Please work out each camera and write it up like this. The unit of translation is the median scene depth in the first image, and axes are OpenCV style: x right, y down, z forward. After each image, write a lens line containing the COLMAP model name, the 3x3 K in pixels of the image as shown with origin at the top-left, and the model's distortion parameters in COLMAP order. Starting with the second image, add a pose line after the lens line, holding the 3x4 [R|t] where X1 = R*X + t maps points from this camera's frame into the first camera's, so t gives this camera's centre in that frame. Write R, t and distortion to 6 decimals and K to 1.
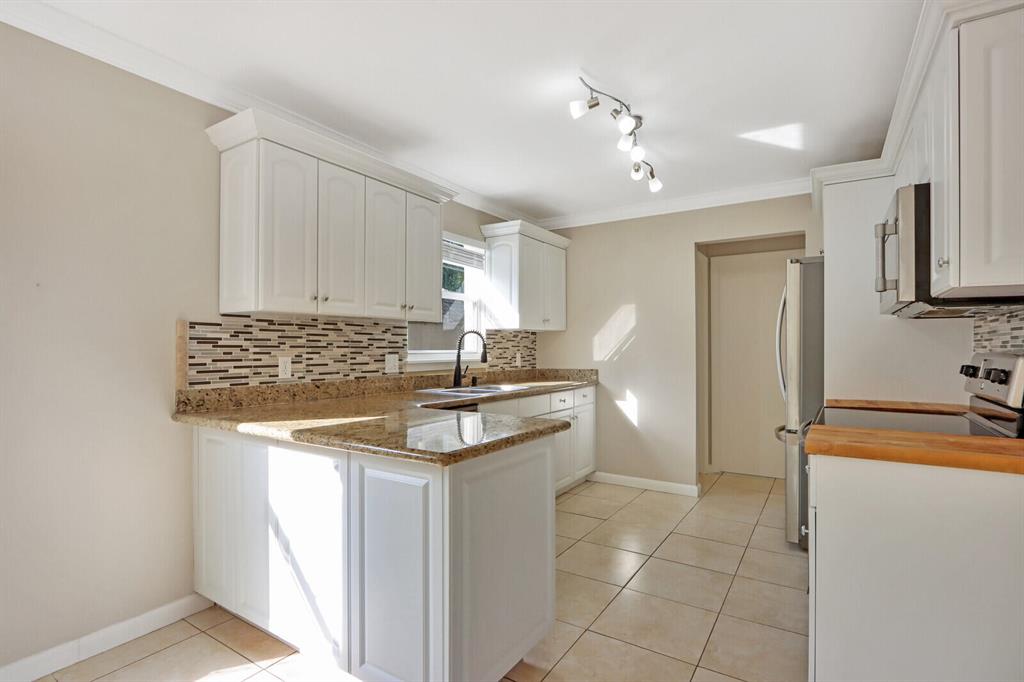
lens RADIAL K [[499.1, 0, 510.5], [0, 499.1, 346.8], [0, 0, 1]] dist [-0.024743, 0.003815]
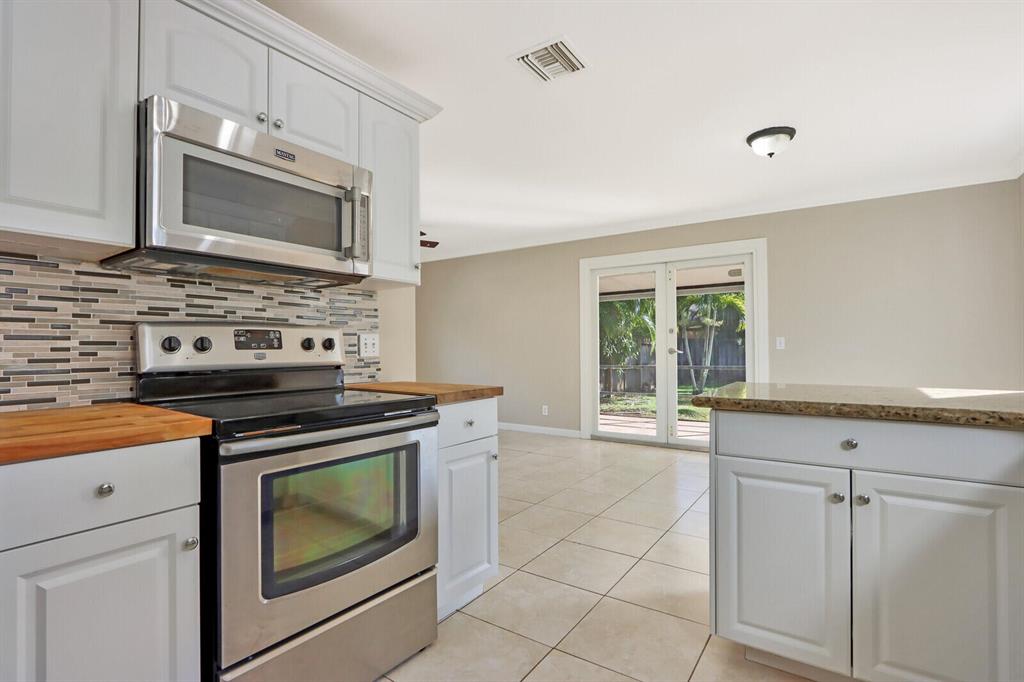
lens RADIAL K [[499.1, 0, 506.4], [0, 499.1, 333.0], [0, 0, 1]] dist [-0.024743, 0.003815]
pose [[-0.998918, 0.007051, 0.045969, 0.223543], [0.005453, 0.999379, -0.034814, 0.035520], [-0.046185, -0.034526, -0.998336, 1.018841]]
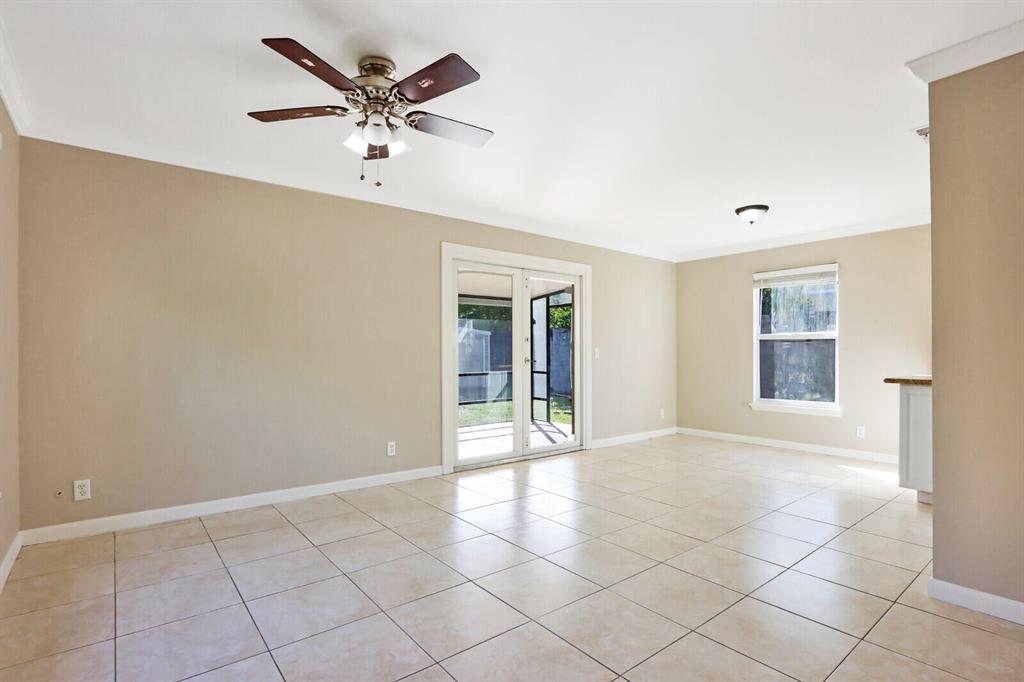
lens RADIAL K [[499.1, 0, 504.3], [0, 499.1, 348.7], [0, 0, 1]] dist [-0.024743, 0.003815]
pose [[-0.335903, -0.006882, -0.941871, 1.174259], [0.008231, 0.999914, -0.010242, 0.021375], [0.941861, -0.011193, -0.335818, -0.038566]]
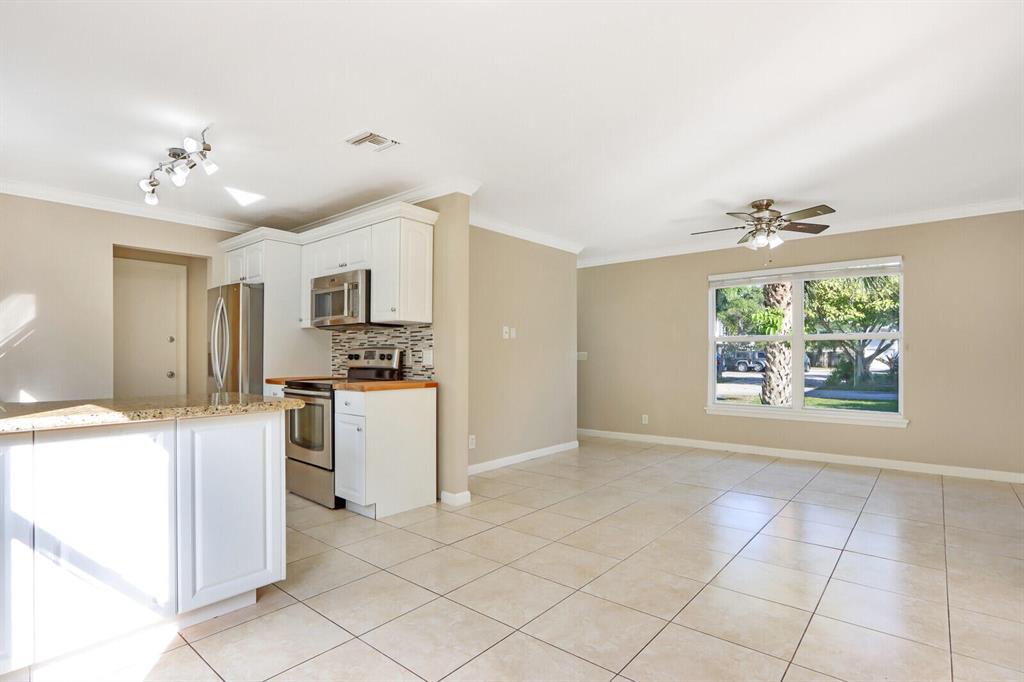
lens RADIAL K [[499.1, 0, 516.8], [0, 499.1, 350.8], [0, 0, 1]] dist [-0.024743, 0.003815]
pose [[0.134323, 0.009193, 0.990895, -0.601577], [-0.007221, 0.999939, -0.008298, 0.020266], [-0.990911, -0.006040, 0.134382, 0.020189]]
